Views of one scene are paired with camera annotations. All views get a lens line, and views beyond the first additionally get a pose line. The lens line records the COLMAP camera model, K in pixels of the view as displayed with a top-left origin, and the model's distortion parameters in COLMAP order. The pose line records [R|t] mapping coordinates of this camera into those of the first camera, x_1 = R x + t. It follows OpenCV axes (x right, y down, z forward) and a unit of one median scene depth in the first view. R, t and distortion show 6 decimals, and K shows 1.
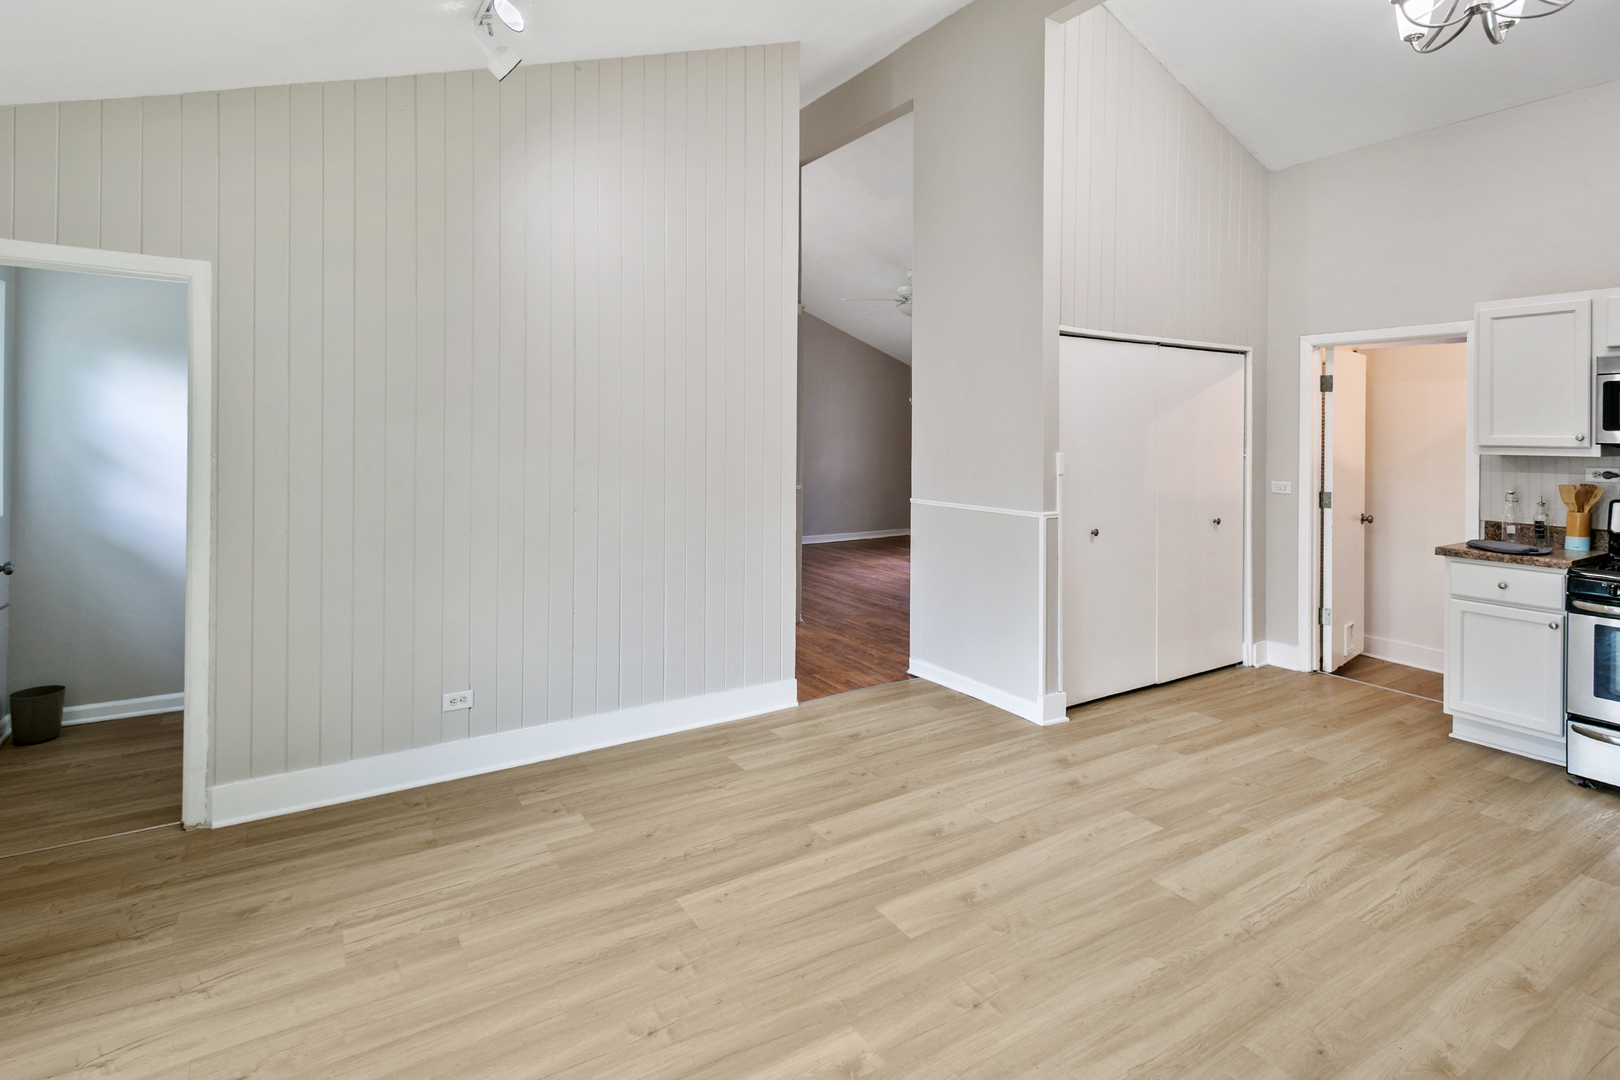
lens RADIAL K [[800.3, 0, 776.1], [0, 800.3, 418.4], [0, 0, 1]] dist [0.020118, -0.005213]
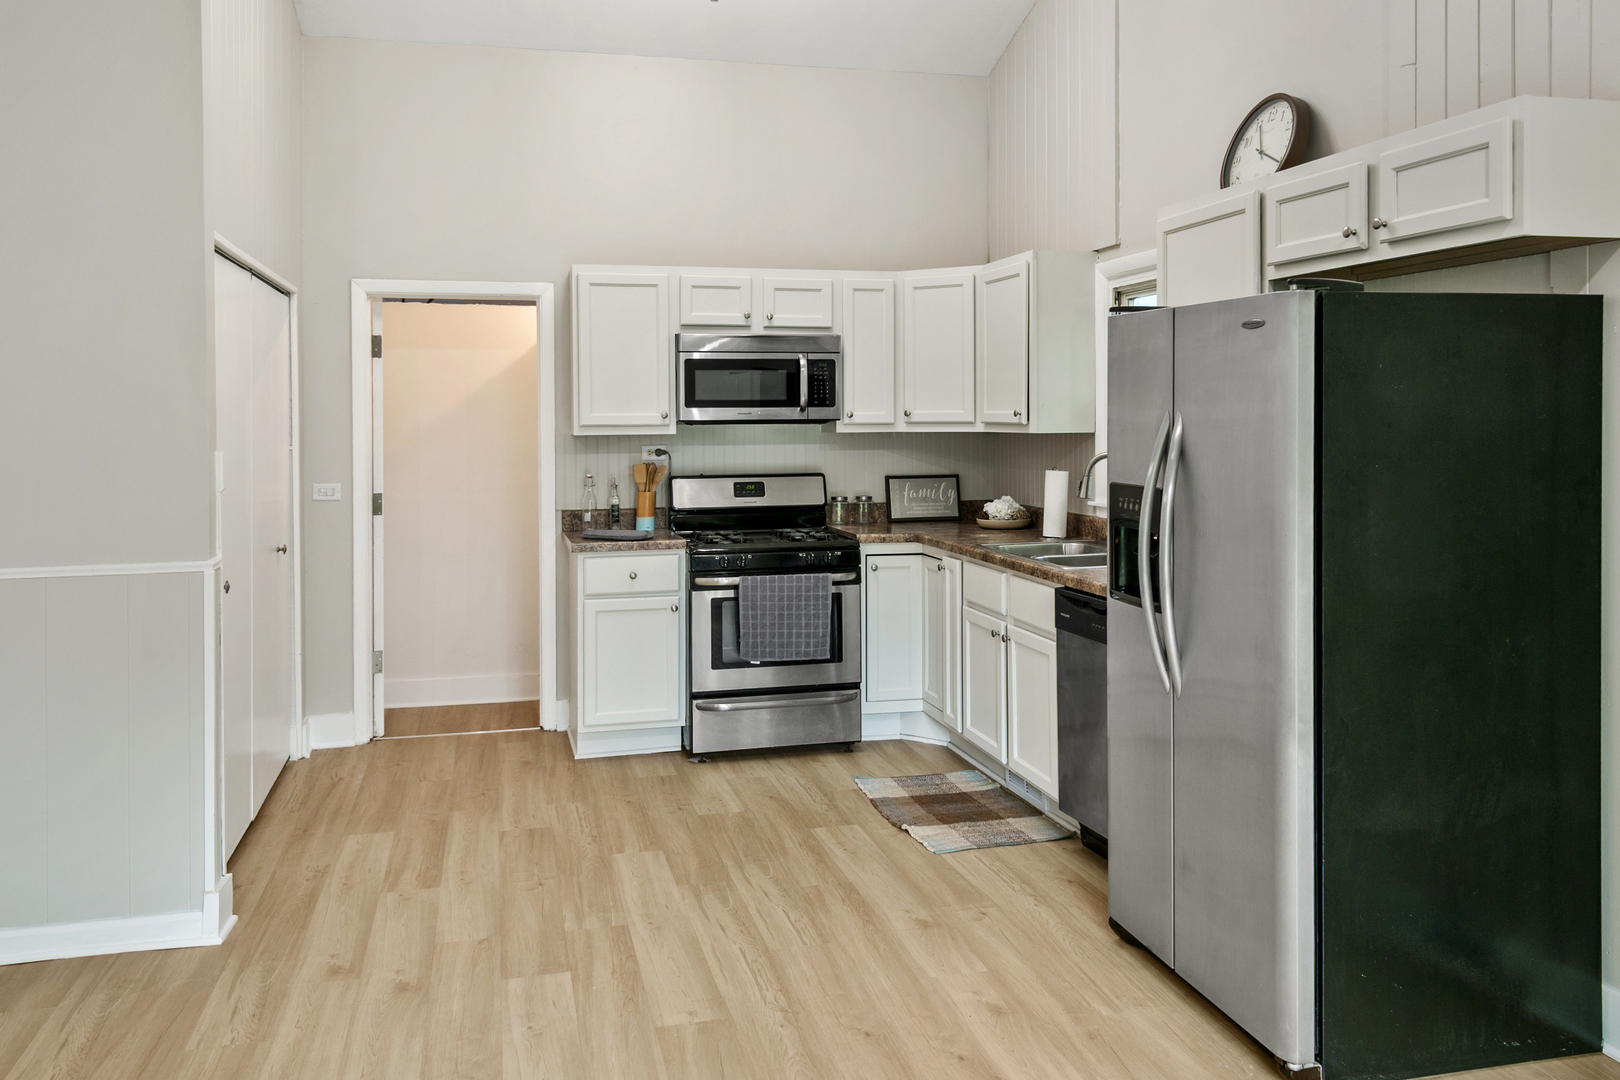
lens RADIAL K [[1258.5, 0, 793.5], [0, 1258.5, 452.6], [0, 0, 1]] dist [0.035450, -0.023361]
pose [[0.301203, -0.038042, 0.952801, -0.425622], [-0.002984, 0.999161, 0.040836, 0.007597], [-0.953555, -0.015143, 0.300837, 0.416958]]
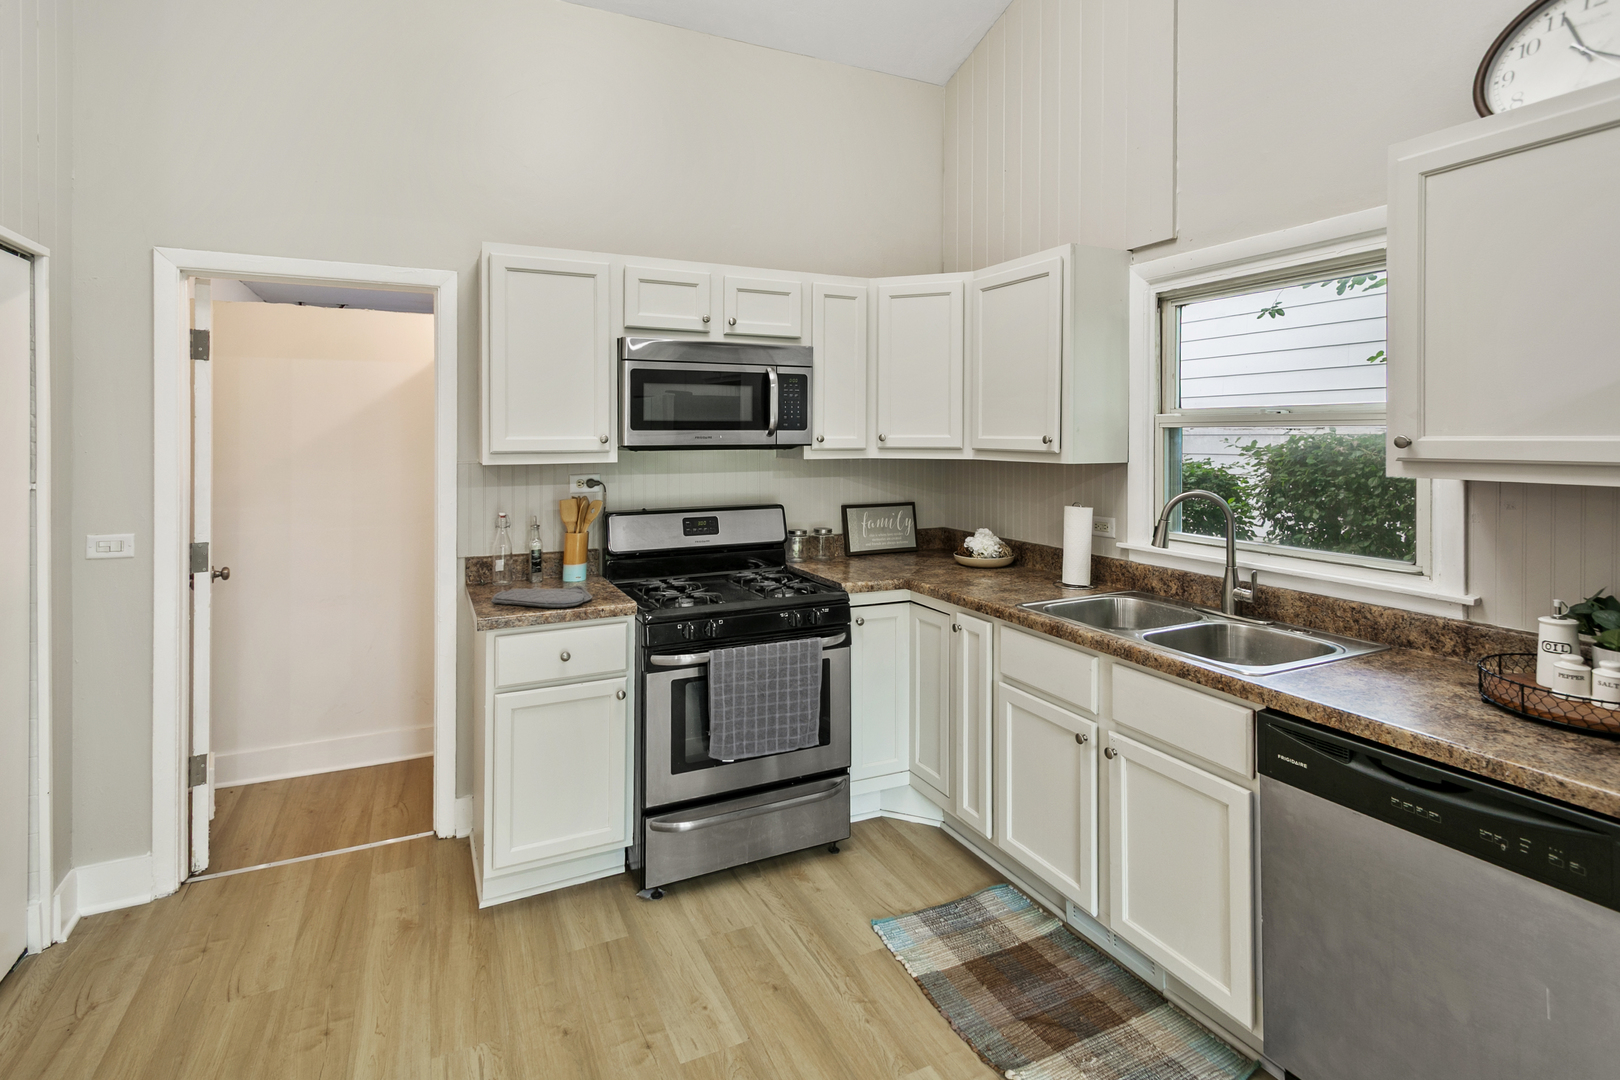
lens RADIAL K [[800.3, 0, 798.9], [0, 800.3, 444.2], [0, 0, 1]] dist [0.020118, -0.005213]
pose [[0.105104, -0.021982, 0.994218, 0.259568], [-0.011220, 0.999666, 0.023288, 0.009795], [-0.994398, -0.013602, 0.104822, 0.770462]]
